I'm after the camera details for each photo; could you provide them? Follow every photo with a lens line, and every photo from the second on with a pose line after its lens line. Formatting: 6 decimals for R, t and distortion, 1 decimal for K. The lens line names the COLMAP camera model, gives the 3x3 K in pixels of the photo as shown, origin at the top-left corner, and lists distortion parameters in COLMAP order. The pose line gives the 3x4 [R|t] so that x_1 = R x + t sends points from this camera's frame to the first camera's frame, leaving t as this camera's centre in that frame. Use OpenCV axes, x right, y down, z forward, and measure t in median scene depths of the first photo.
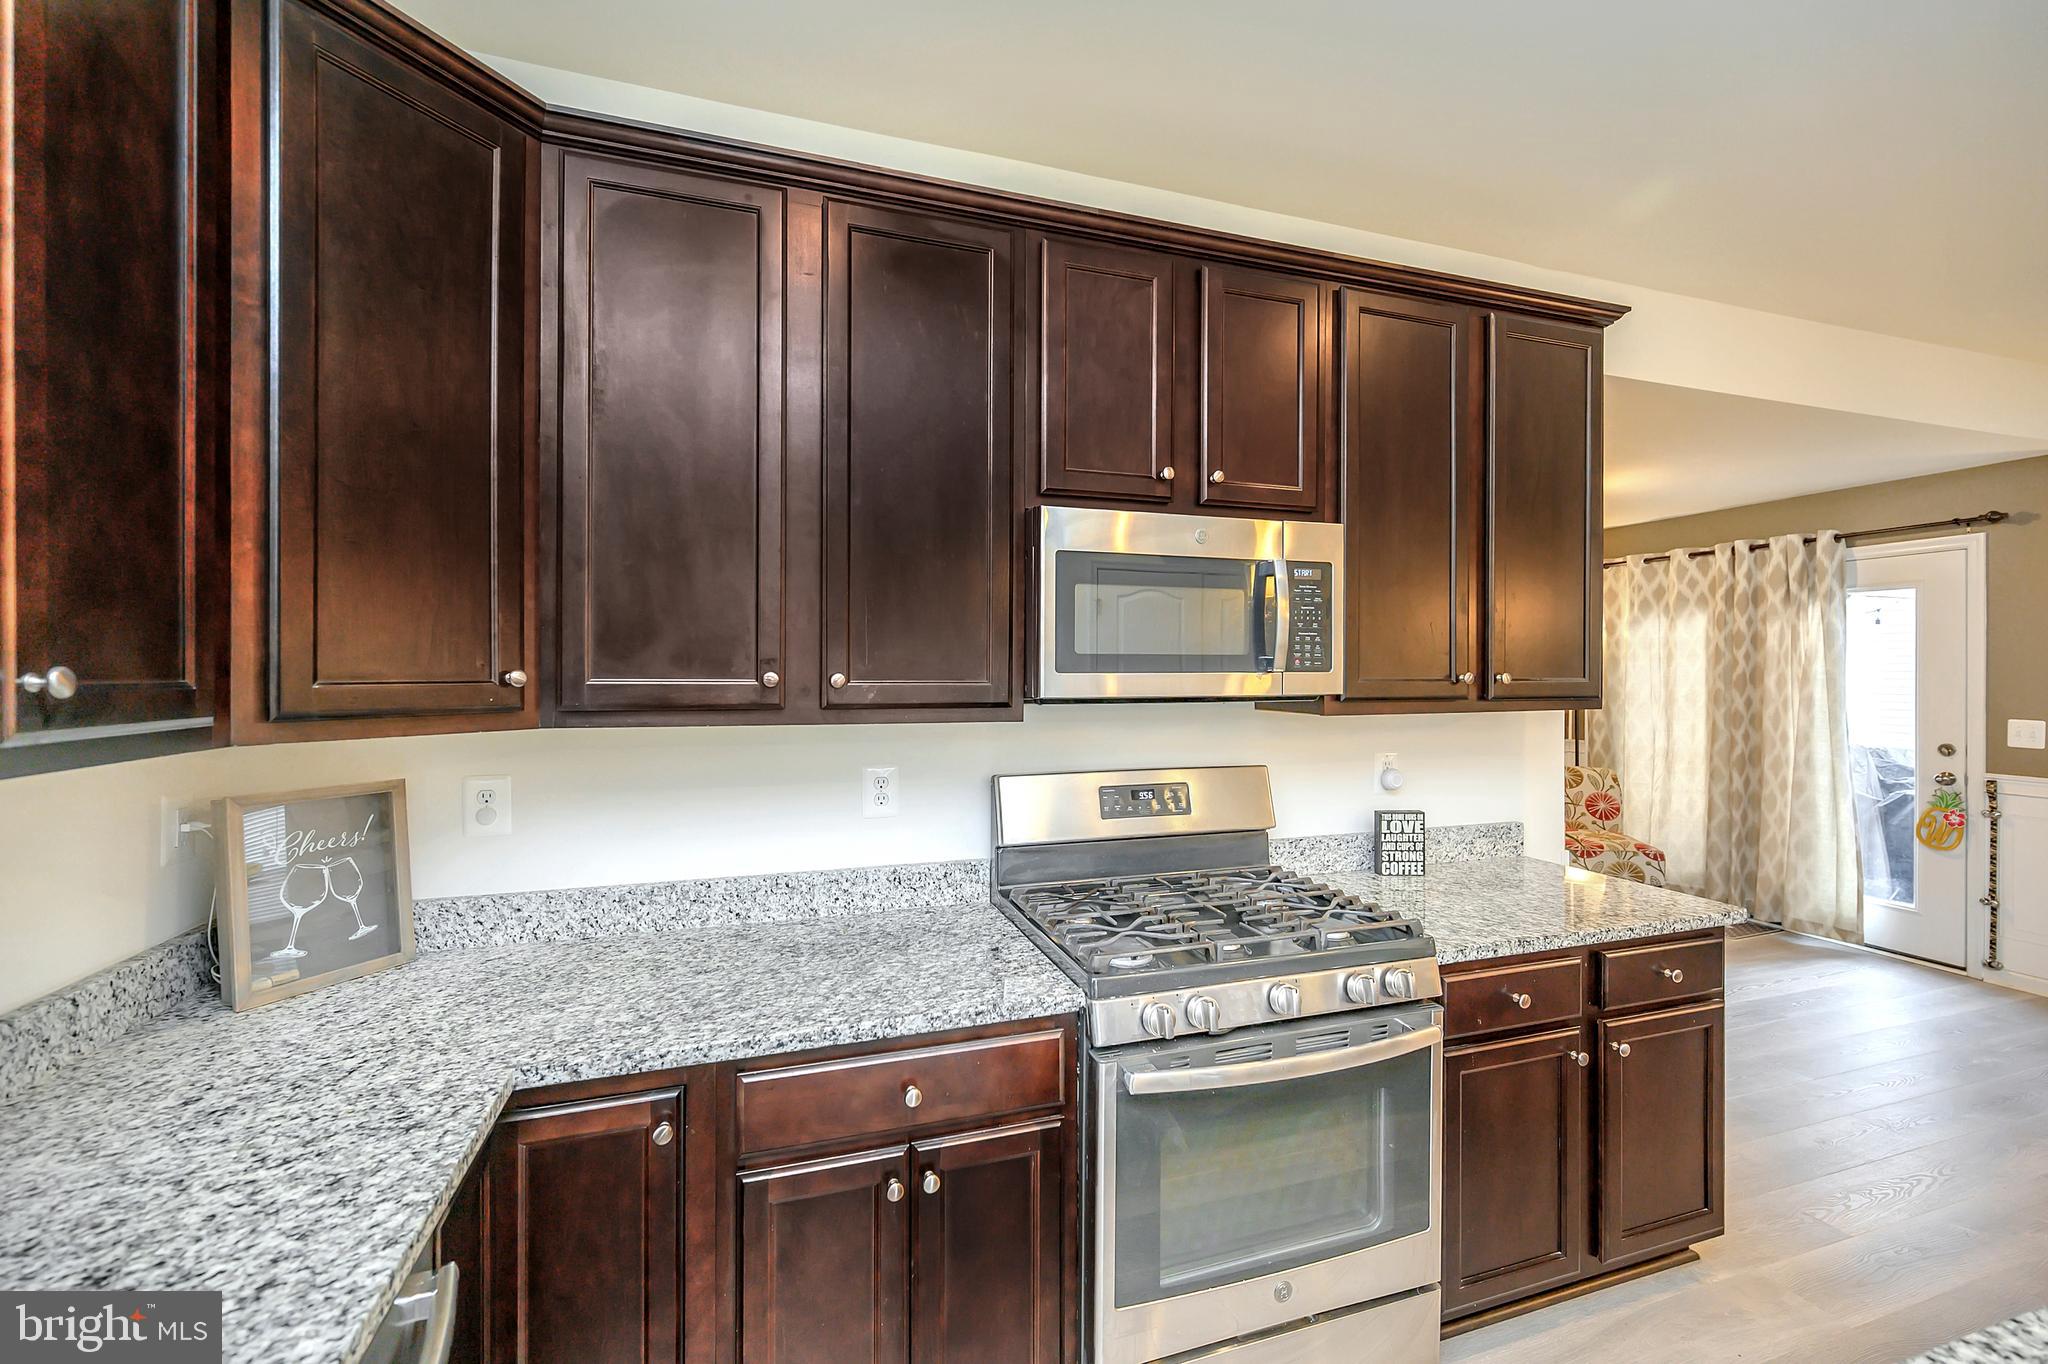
lens RADIAL K [[825.0, 0, 1026.3], [0, 825.0, 676.7], [0, 0, 1]] dist [0.001615, -0.001137]
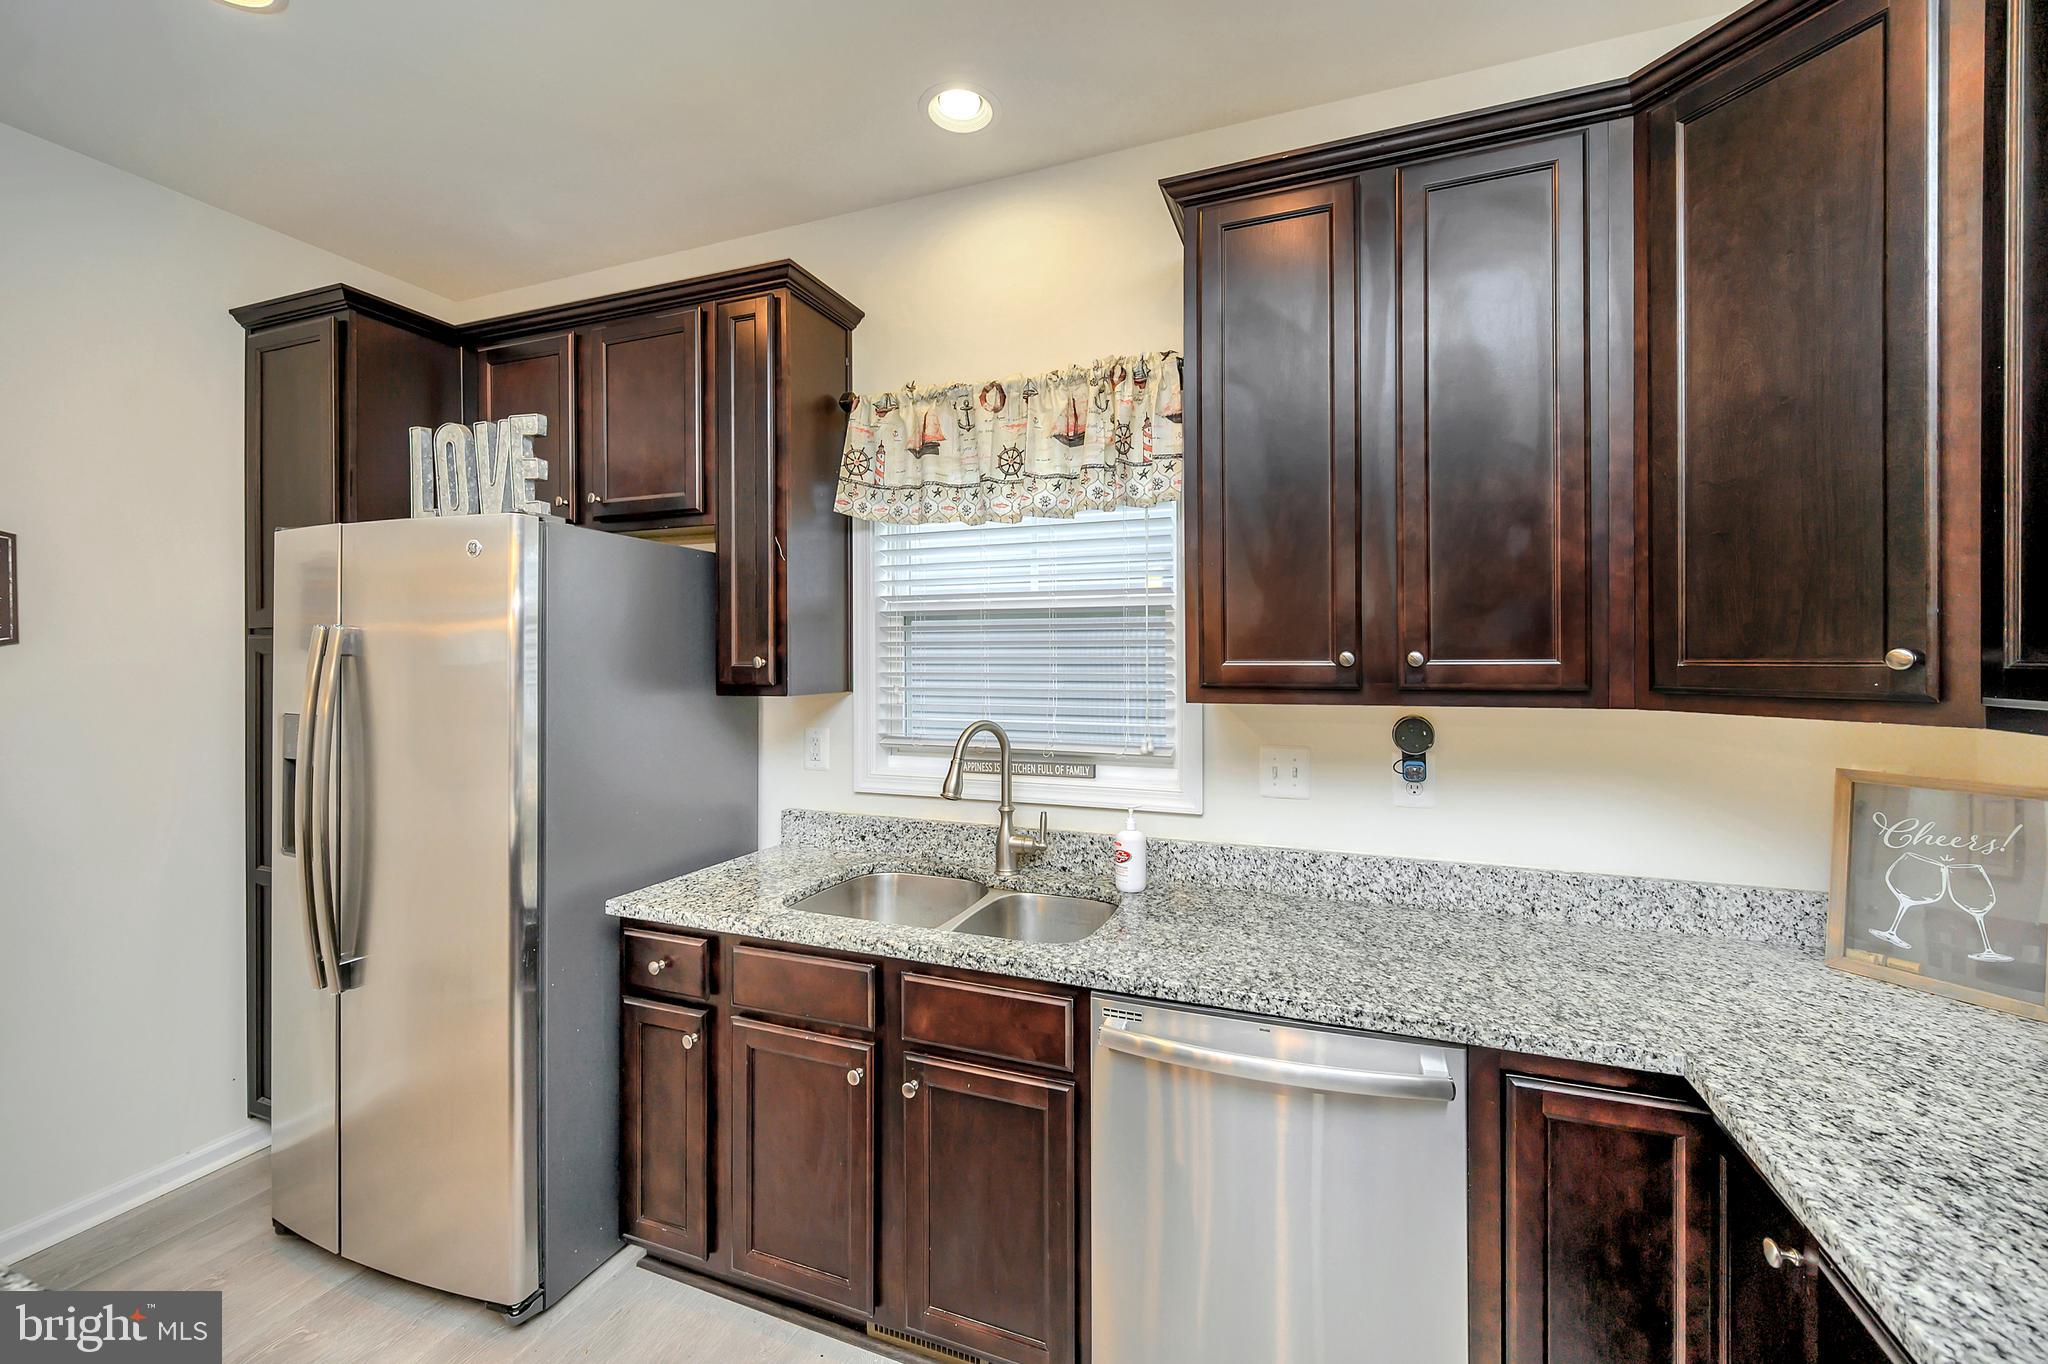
lens RADIAL K [[825.0, 0, 1036.2], [0, 825.0, 652.9], [0, 0, 1]] dist [0.001615, -0.001137]
pose [[-0.633456, -0.005170, -0.773761, 0.601884], [-0.000173, 0.999979, -0.006539, 0.002349], [0.773778, -0.004008, -0.633444, 0.978684]]
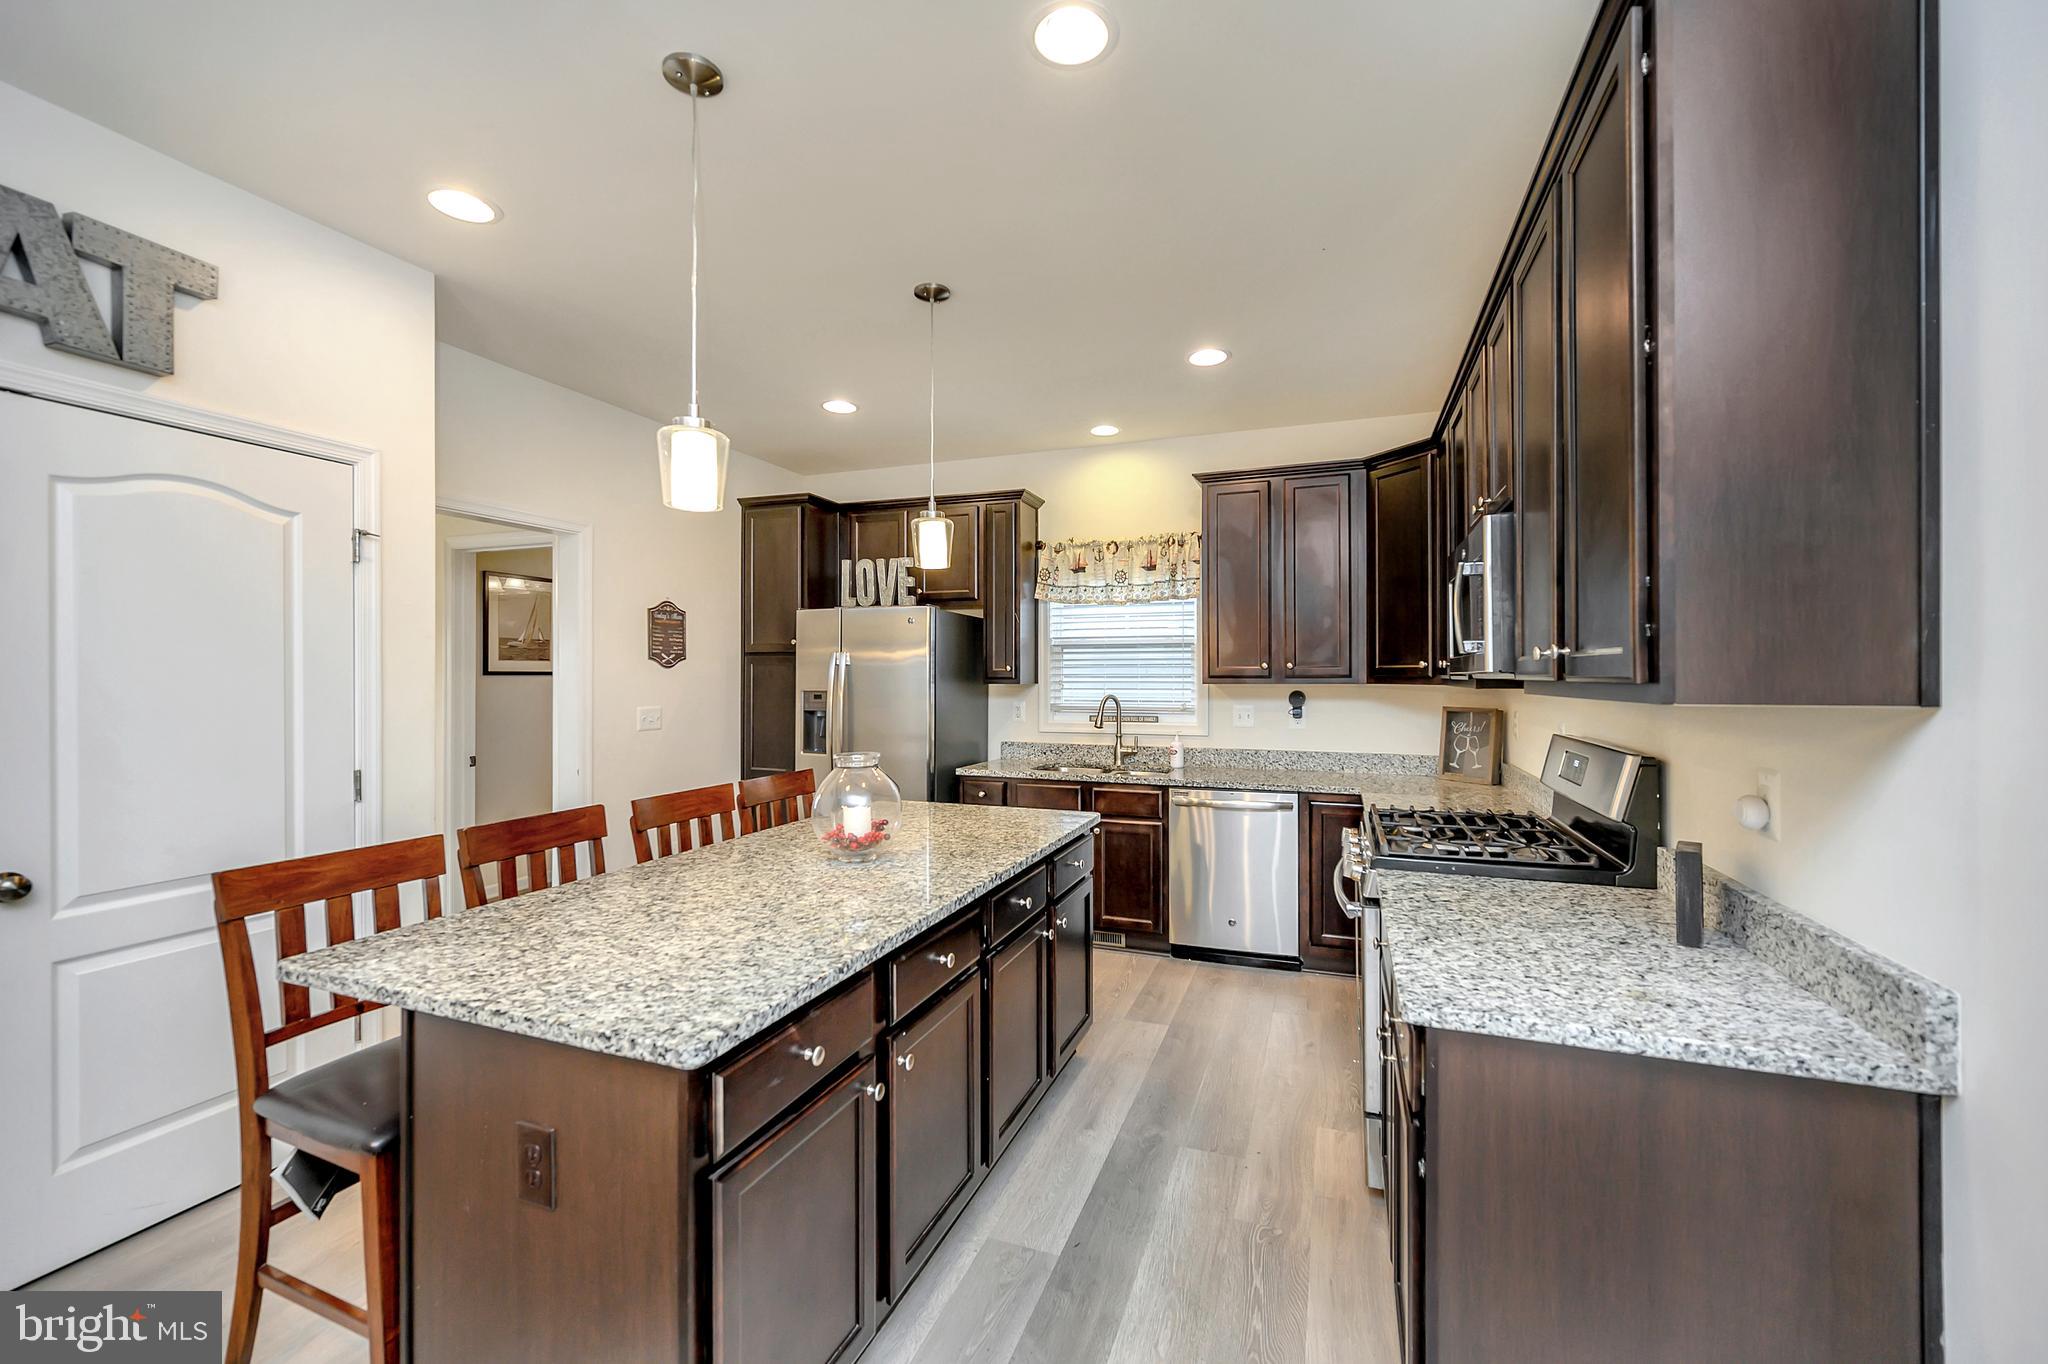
lens RADIAL K [[825.0, 0, 1034.0], [0, 825.0, 673.5], [0, 0, 1]] dist [0.001615, -0.001137]
pose [[-0.633753, -0.002067, -0.773533, 2.326677], [-0.000599, 0.999997, -0.002182, 0.038075], [0.773535, -0.000919, -0.633753, 1.856445]]
